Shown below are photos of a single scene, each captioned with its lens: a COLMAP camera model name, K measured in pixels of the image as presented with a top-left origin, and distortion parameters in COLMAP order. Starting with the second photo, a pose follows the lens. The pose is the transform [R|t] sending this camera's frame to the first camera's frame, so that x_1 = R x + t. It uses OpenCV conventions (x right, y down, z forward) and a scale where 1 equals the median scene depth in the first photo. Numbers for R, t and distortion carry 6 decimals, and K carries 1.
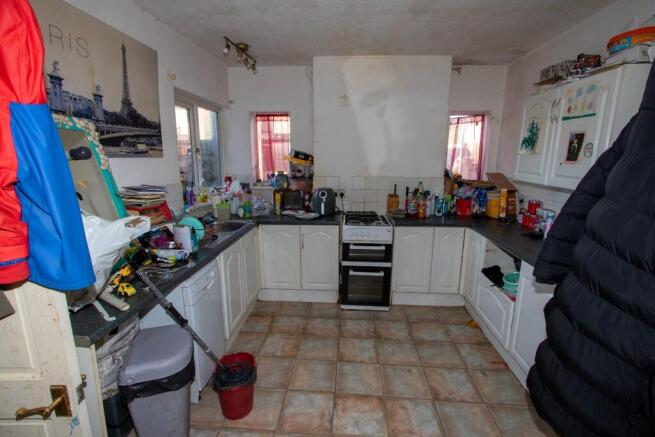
lens RADIAL K [[304.2, 0, 327.5], [0, 304.2, 218.5], [0, 0, 1]] dist [-0.011582, -0.000369]
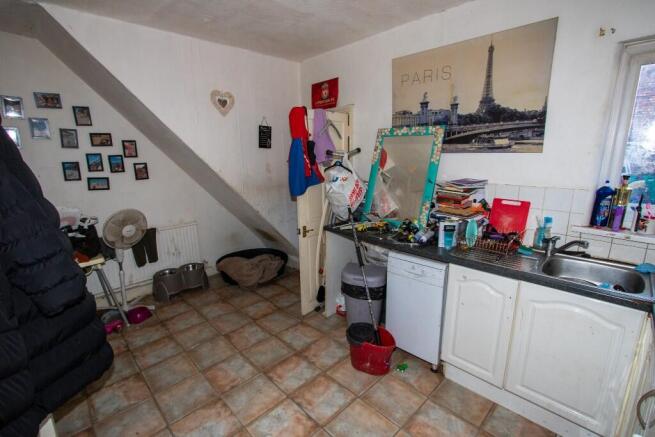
lens RADIAL K [[304.2, 0, 327.5], [0, 304.2, 218.5], [0, 0, 1]] dist [-0.011582, -0.000369]
pose [[-0.662787, 0.169873, -0.729285, 0.554720], [-0.135036, 0.930846, 0.339545, -0.286103], [0.736532, 0.323526, -0.594013, 1.358443]]
